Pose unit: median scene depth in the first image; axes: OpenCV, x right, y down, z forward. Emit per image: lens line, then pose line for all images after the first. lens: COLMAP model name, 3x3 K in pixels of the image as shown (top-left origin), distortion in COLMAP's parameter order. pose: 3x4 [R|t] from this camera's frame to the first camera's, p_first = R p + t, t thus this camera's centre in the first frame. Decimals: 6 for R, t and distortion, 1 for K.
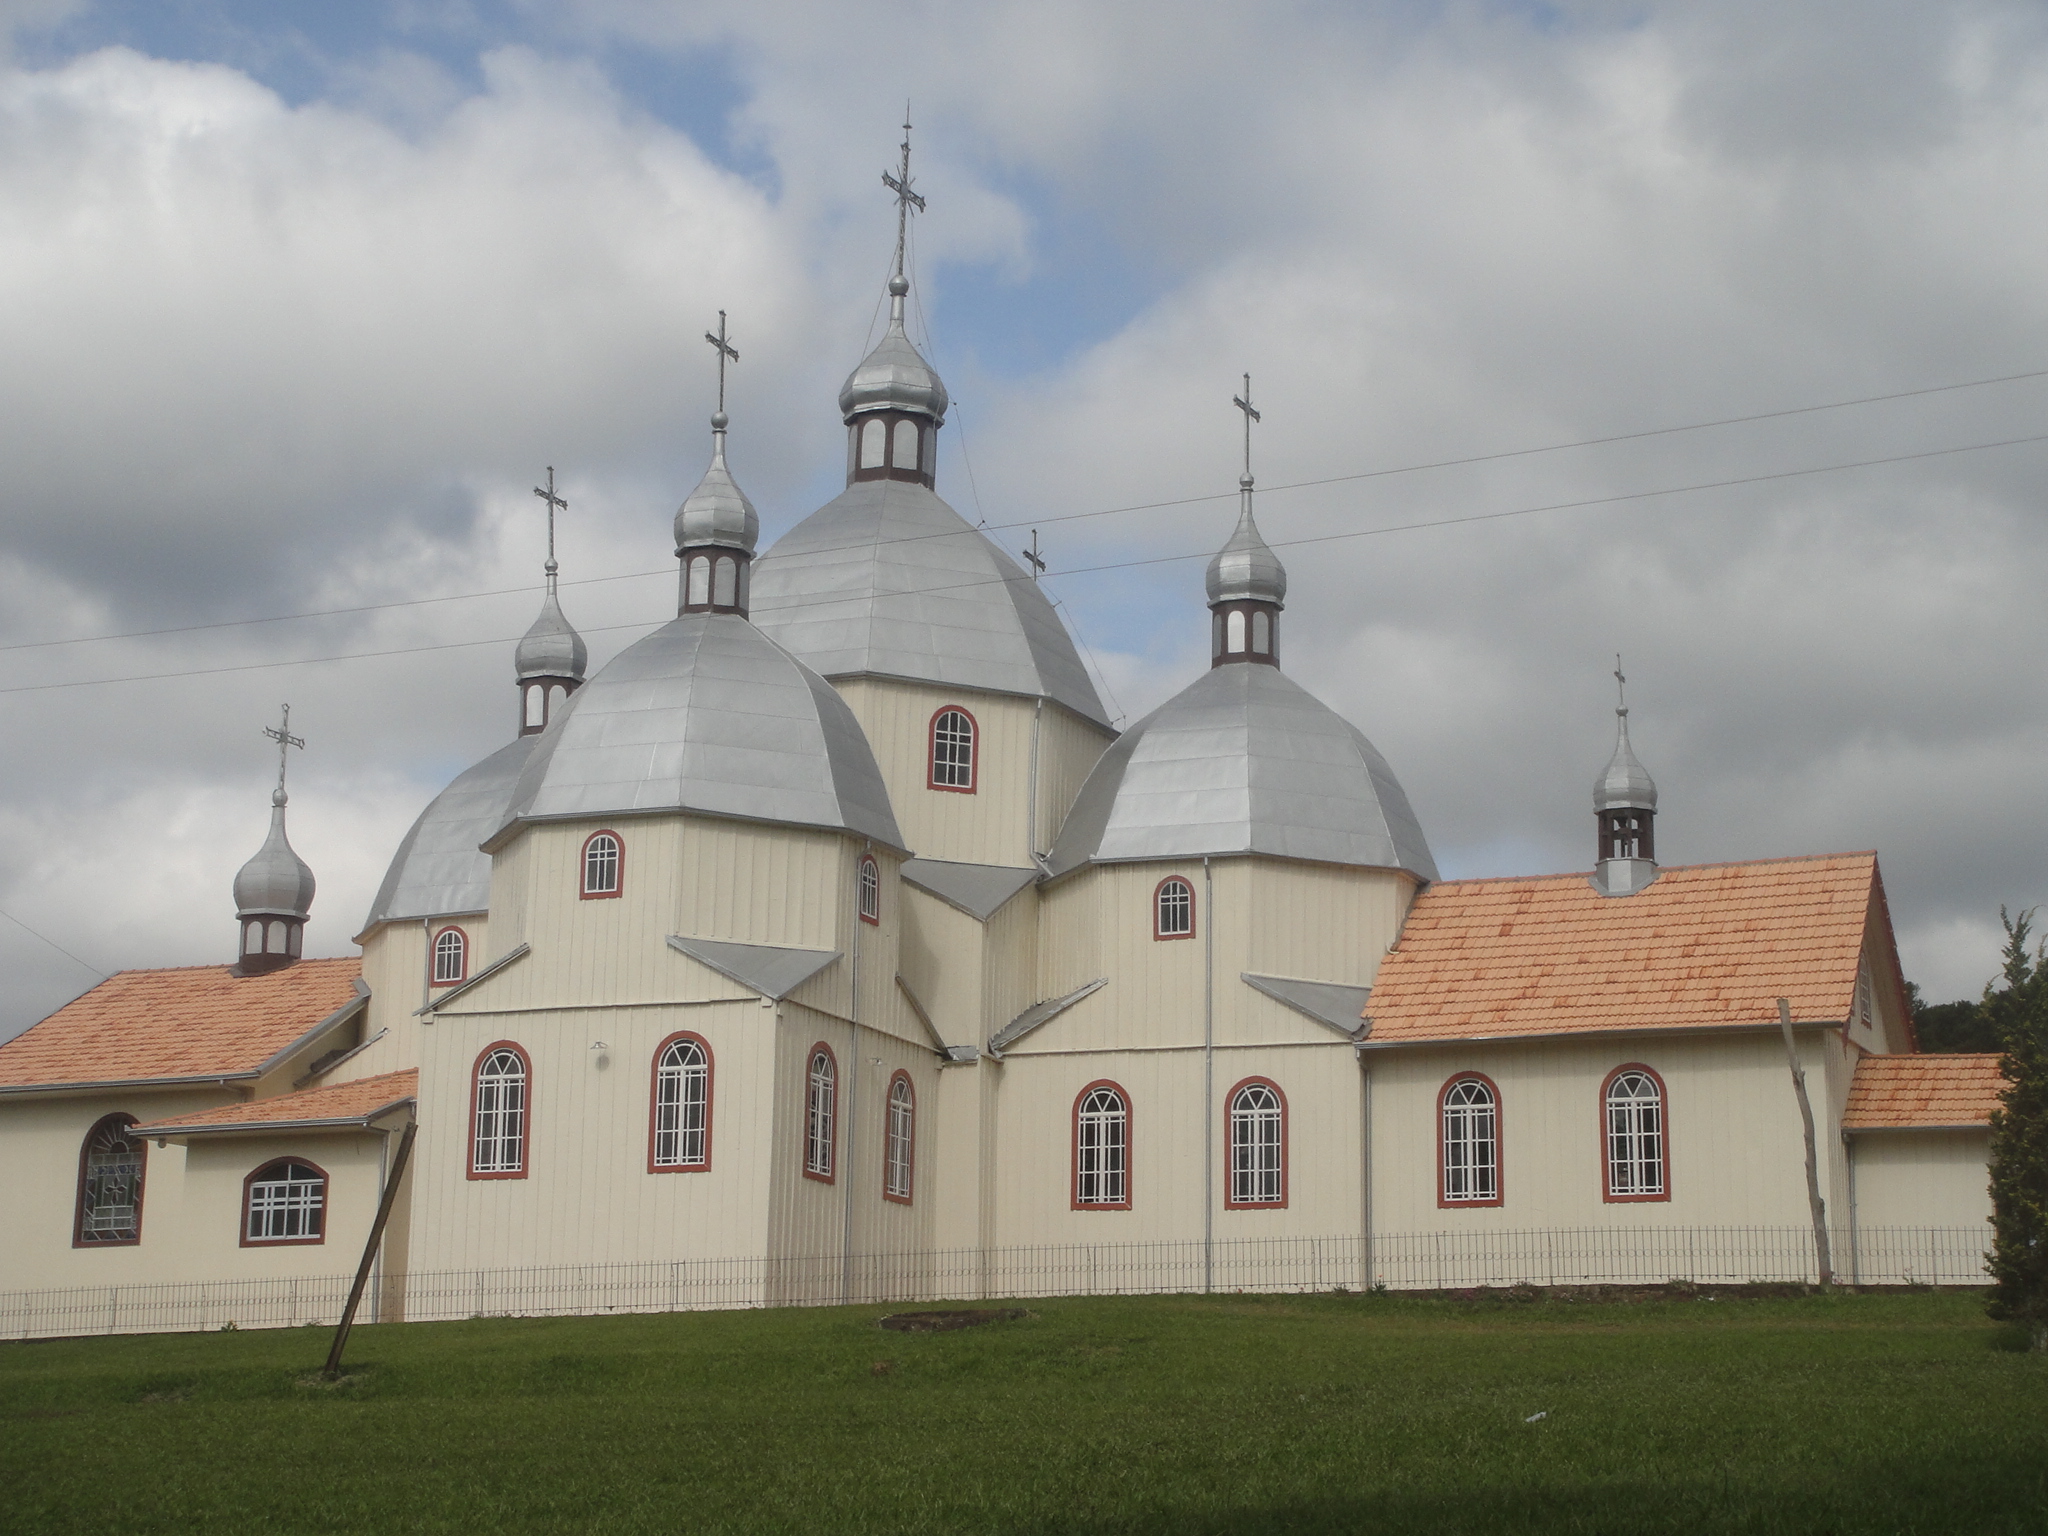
lens RADIAL K [[3651.7, 0, 1034.8], [0, 3651.7, 726.7], [0, 0, 1]] dist [0.113594, 0.063905]
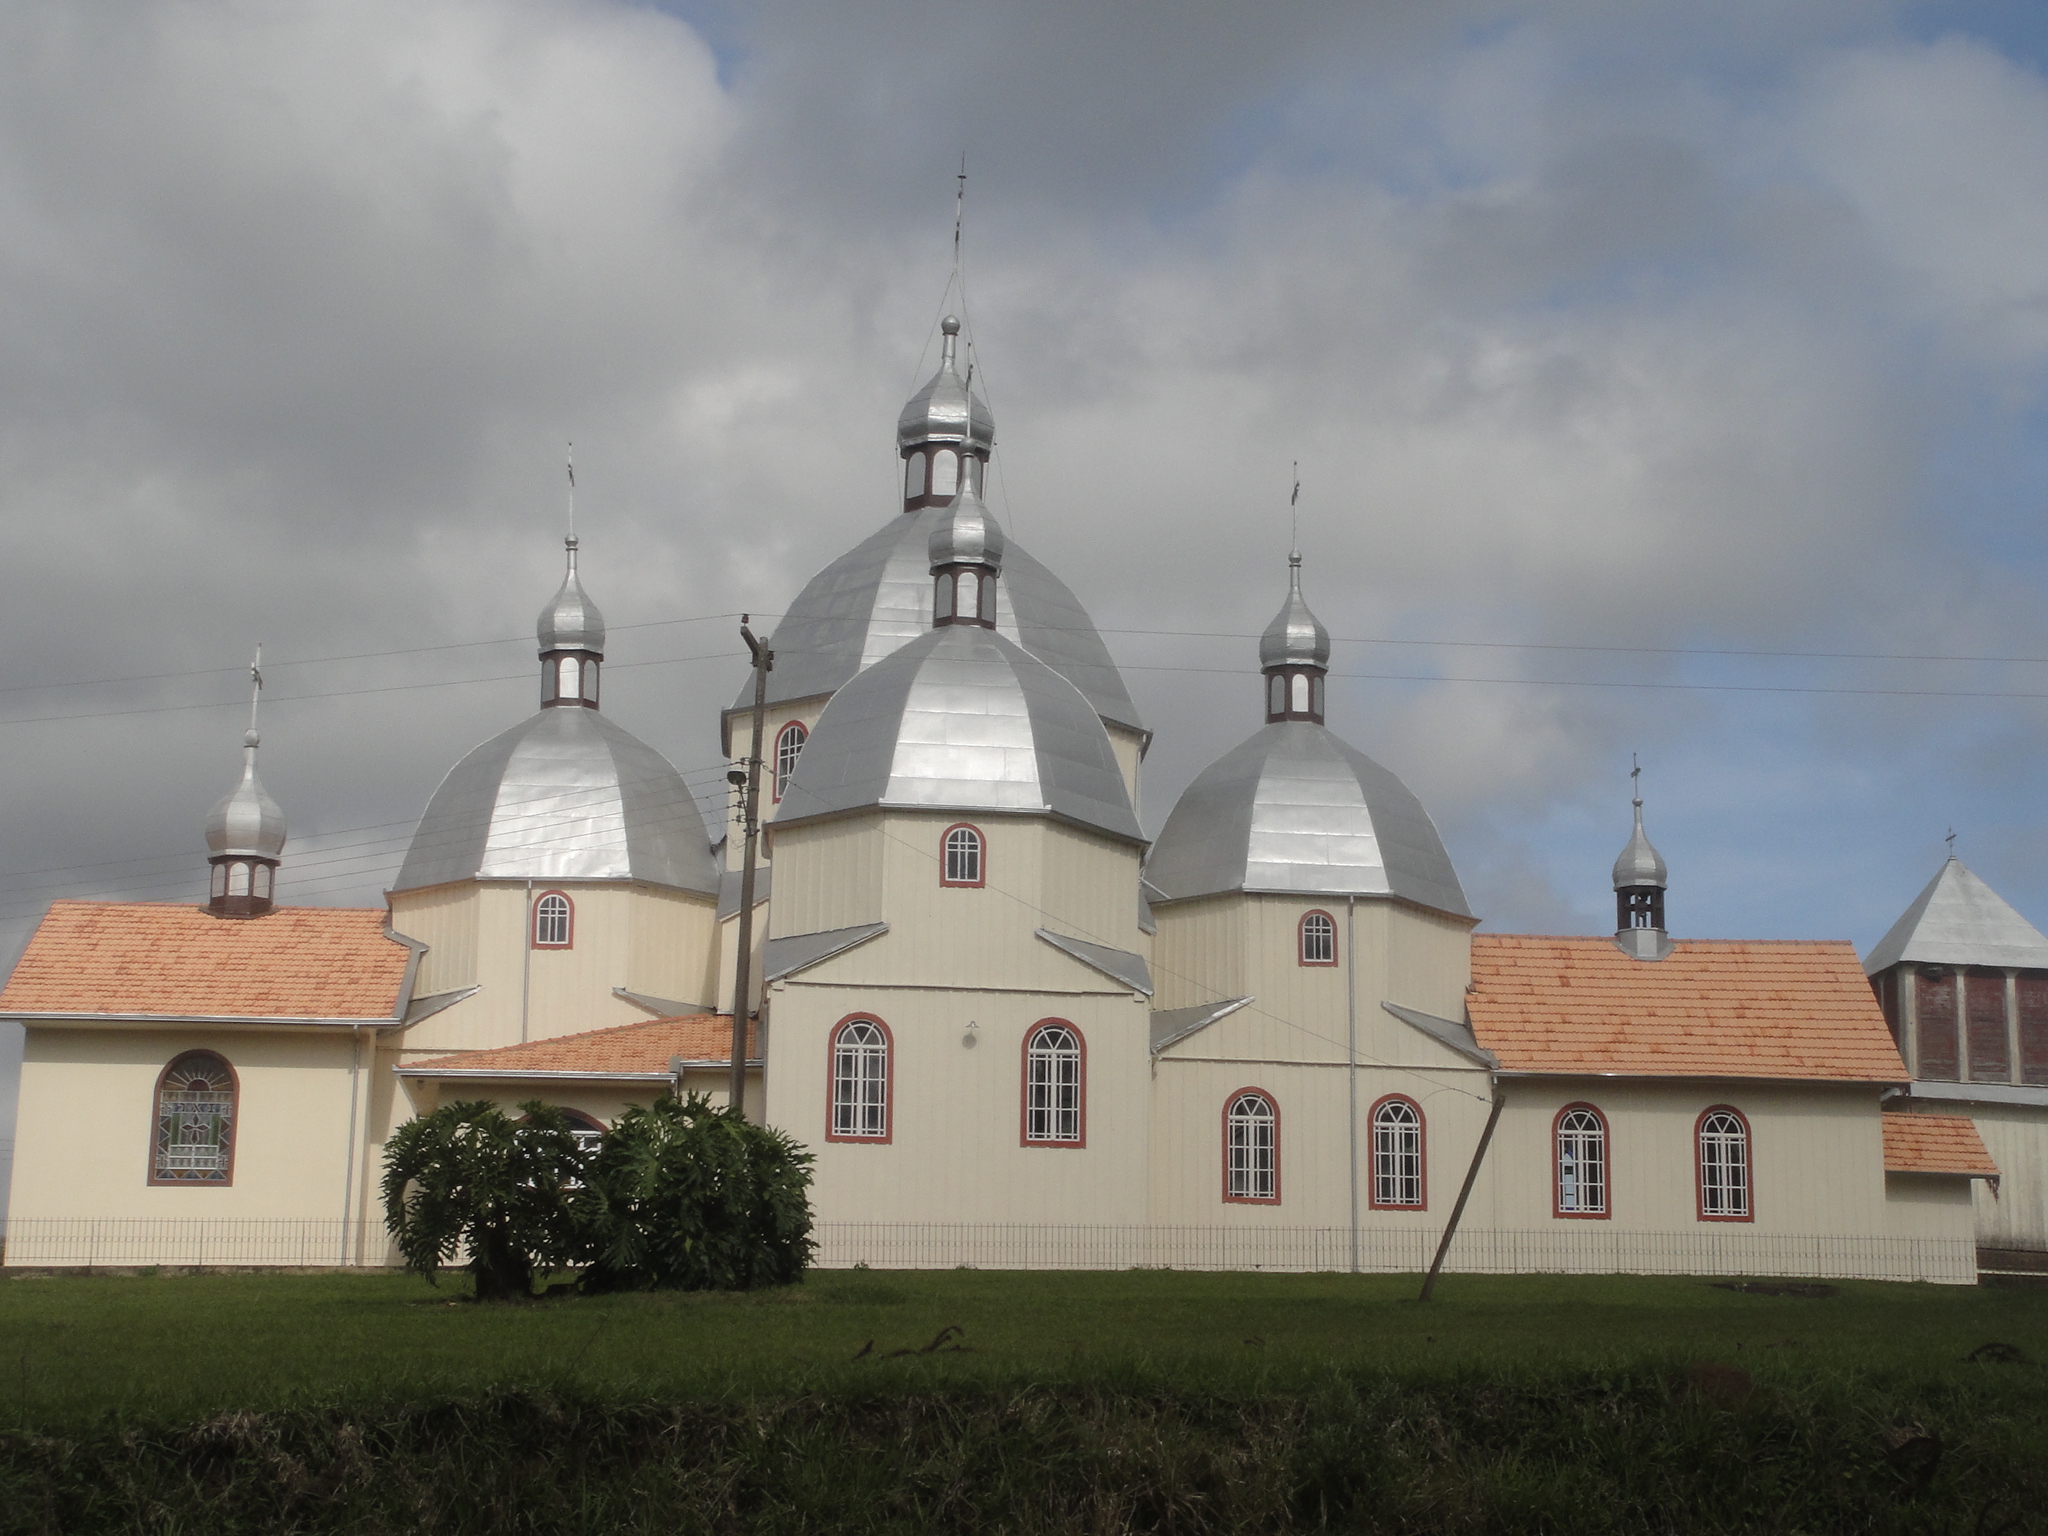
lens RADIAL K [[3786.0, 0, 1024.0], [0, 3786.0, 768.0], [0, 0, 1]] dist [0.143089, 0.006257]
pose [[0.888414, 0.104610, 0.446965, -0.572166], [-0.106760, 0.994074, -0.020456, 0.031452], [-0.446457, -0.029545, 0.894317, 0.003455]]
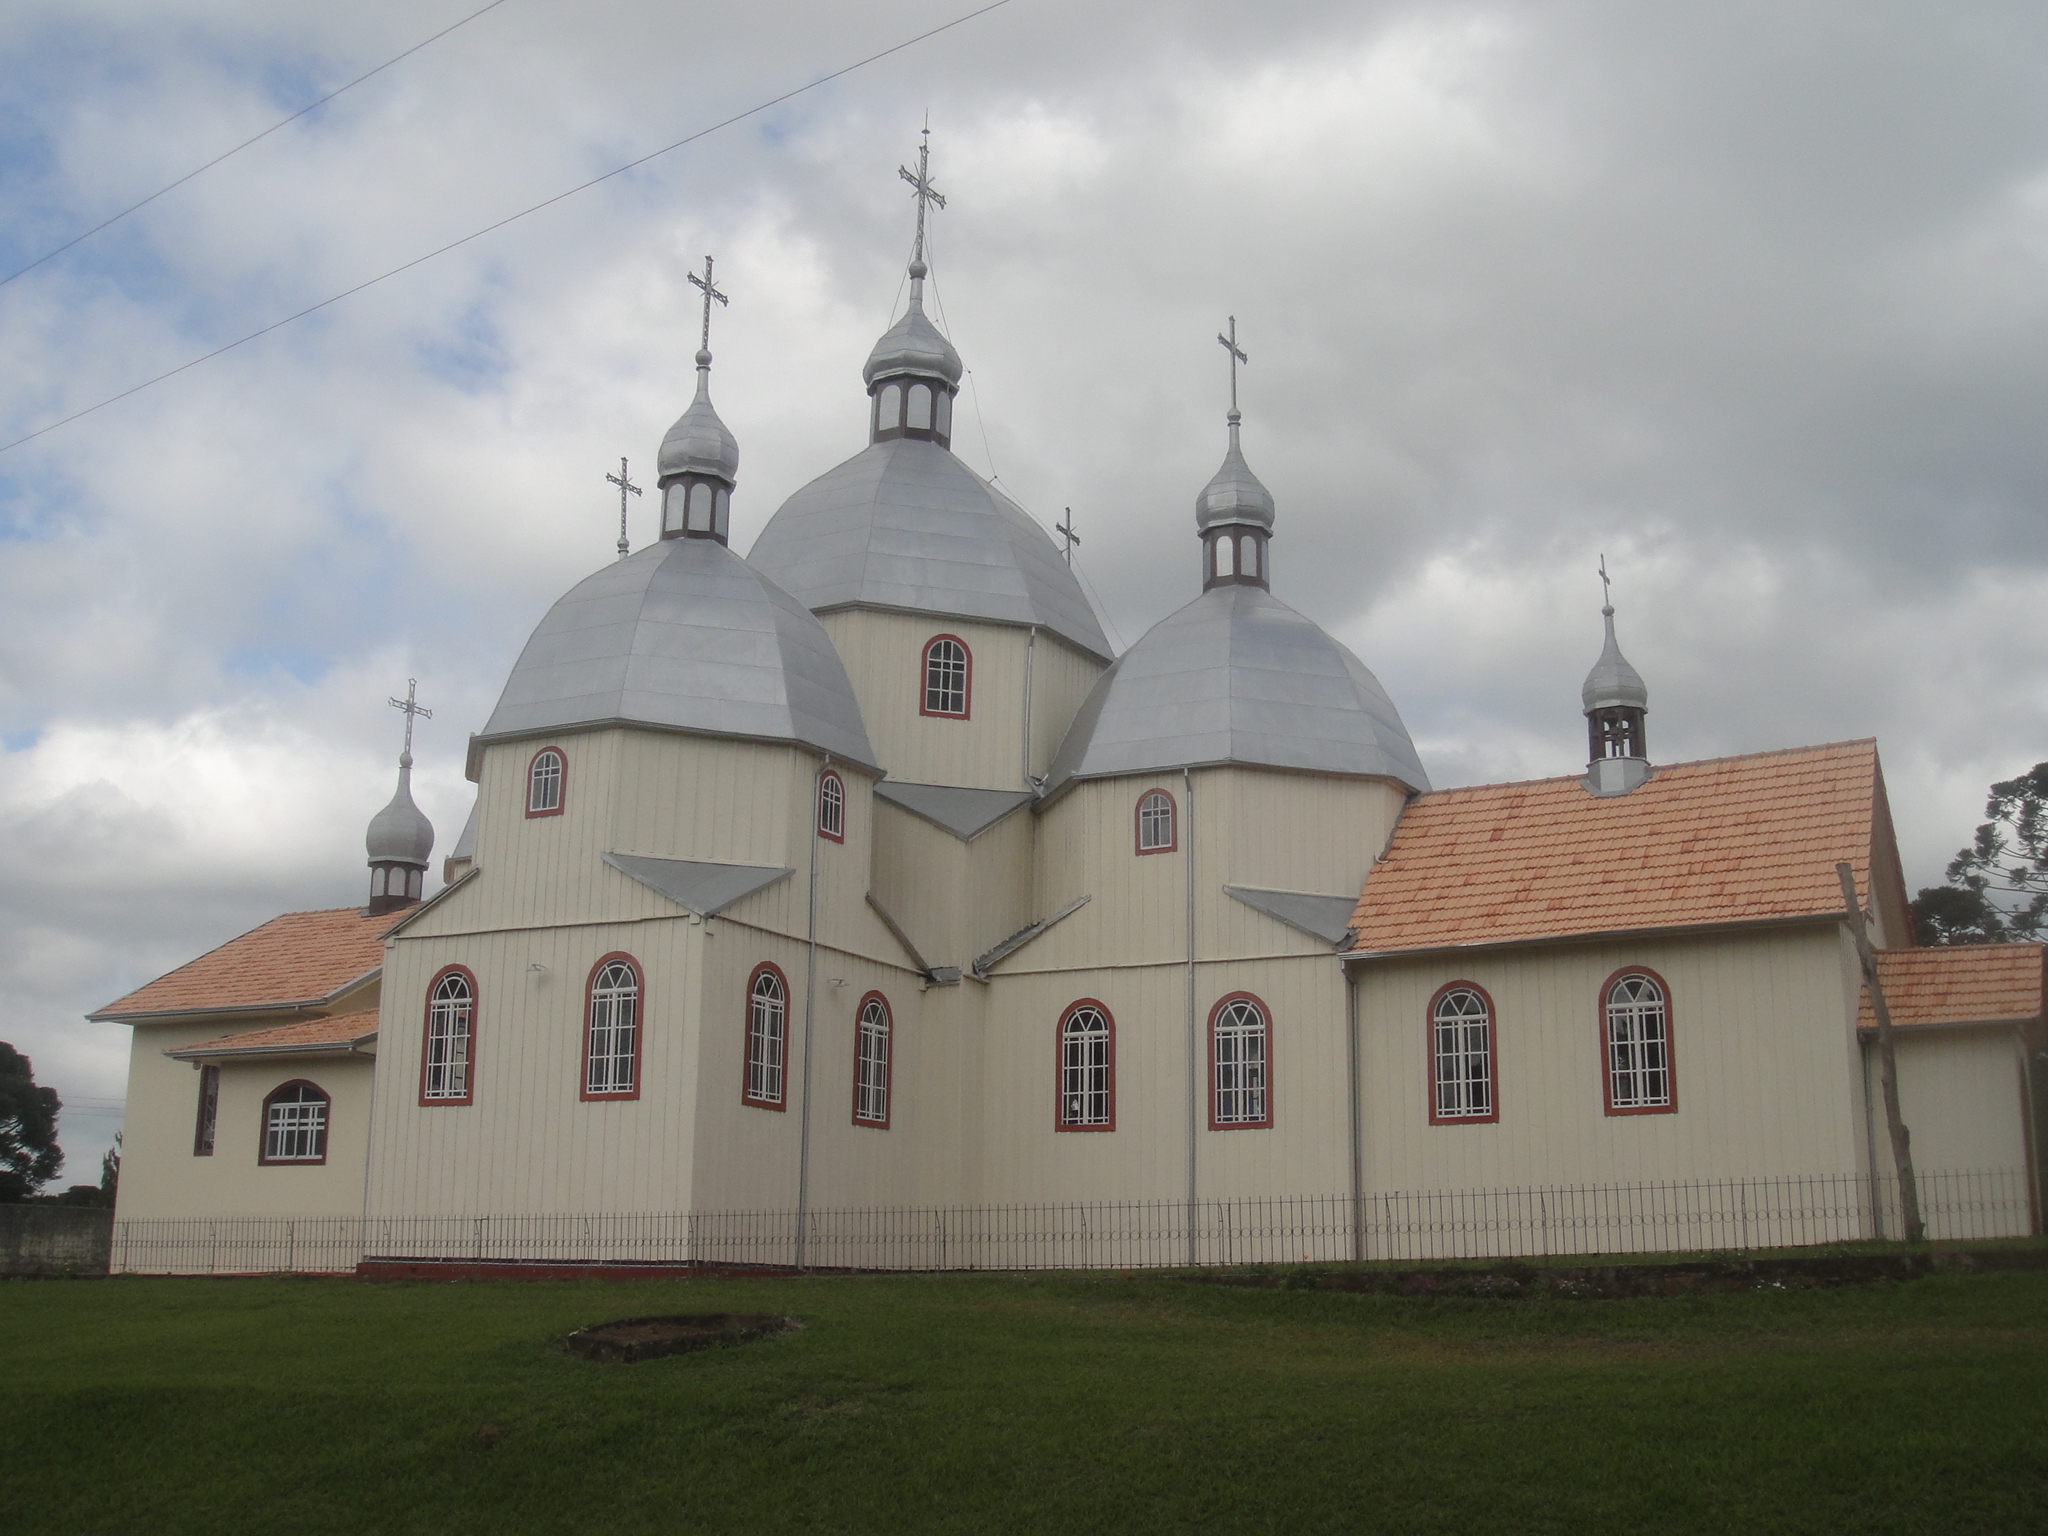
lens RADIAL K [[2197.1, 0, 1036.4], [0, 2197.1, 720.0], [0, 0, 1]] dist [-0.143152, 0.010248]
pose [[0.995590, -0.028101, -0.089499, 0.060326], [0.024932, 0.999029, -0.036331, 0.043473], [0.090433, 0.033940, 0.995324, 0.415977]]
